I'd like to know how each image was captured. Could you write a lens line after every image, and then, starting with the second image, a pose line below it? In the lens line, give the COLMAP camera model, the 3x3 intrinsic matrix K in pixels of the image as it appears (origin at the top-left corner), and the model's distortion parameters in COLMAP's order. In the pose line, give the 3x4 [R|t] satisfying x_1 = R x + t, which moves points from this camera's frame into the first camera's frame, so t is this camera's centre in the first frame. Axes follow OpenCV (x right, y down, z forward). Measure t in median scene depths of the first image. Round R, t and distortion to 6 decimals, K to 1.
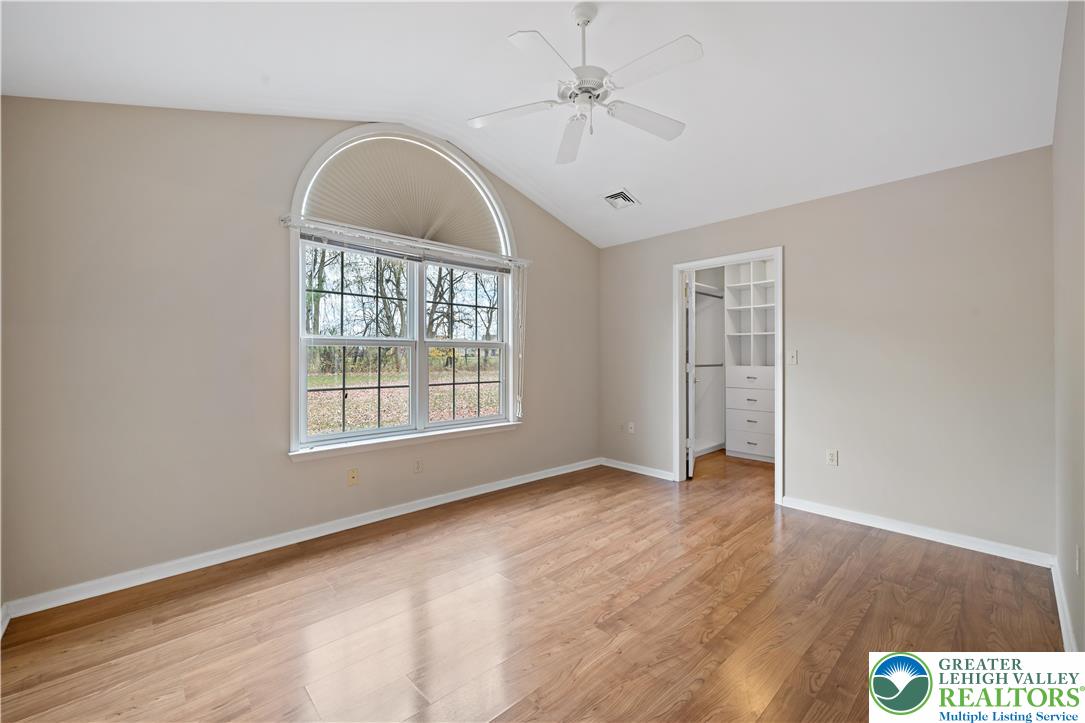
lens RADIAL K [[429.8, 0, 544.1], [0, 429.8, 359.7], [0, 0, 1]] dist [0.000888, 0.000700]
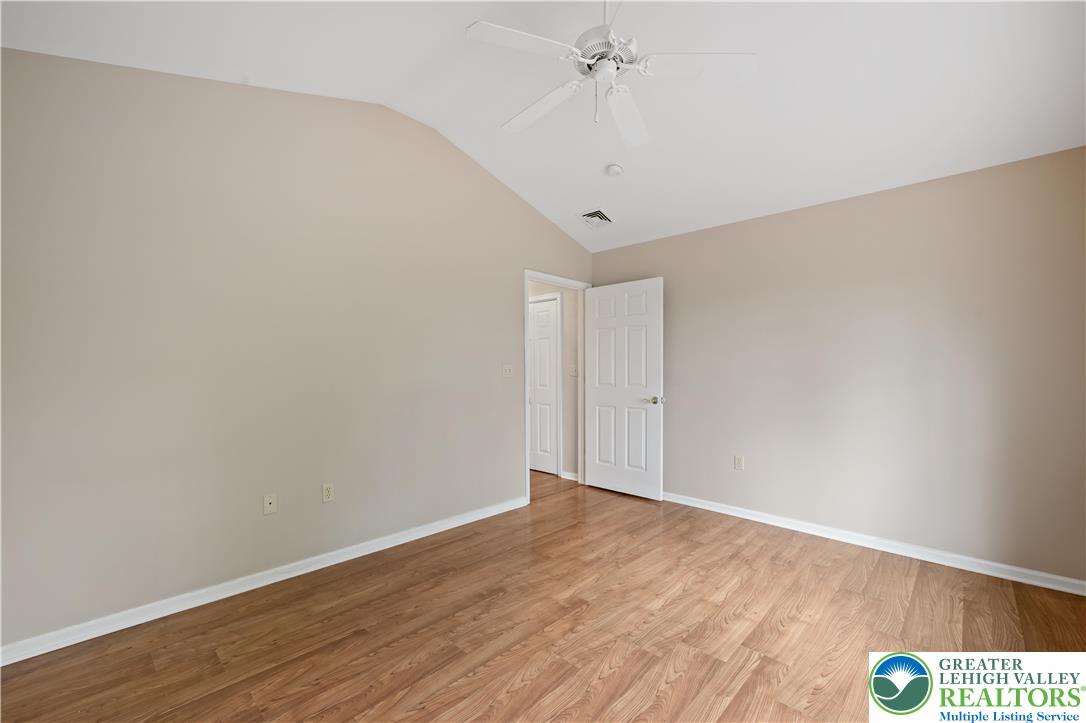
lens RADIAL K [[430.2, 0, 541.5], [0, 430.2, 365.8], [0, 0, 1]] dist [0.000888, 0.000700]
pose [[-0.998121, -0.000362, -0.061268, 0.287674], [0.000085, 0.999973, -0.007293, -0.008798], [0.061269, -0.007284, -0.998095, 1.955630]]
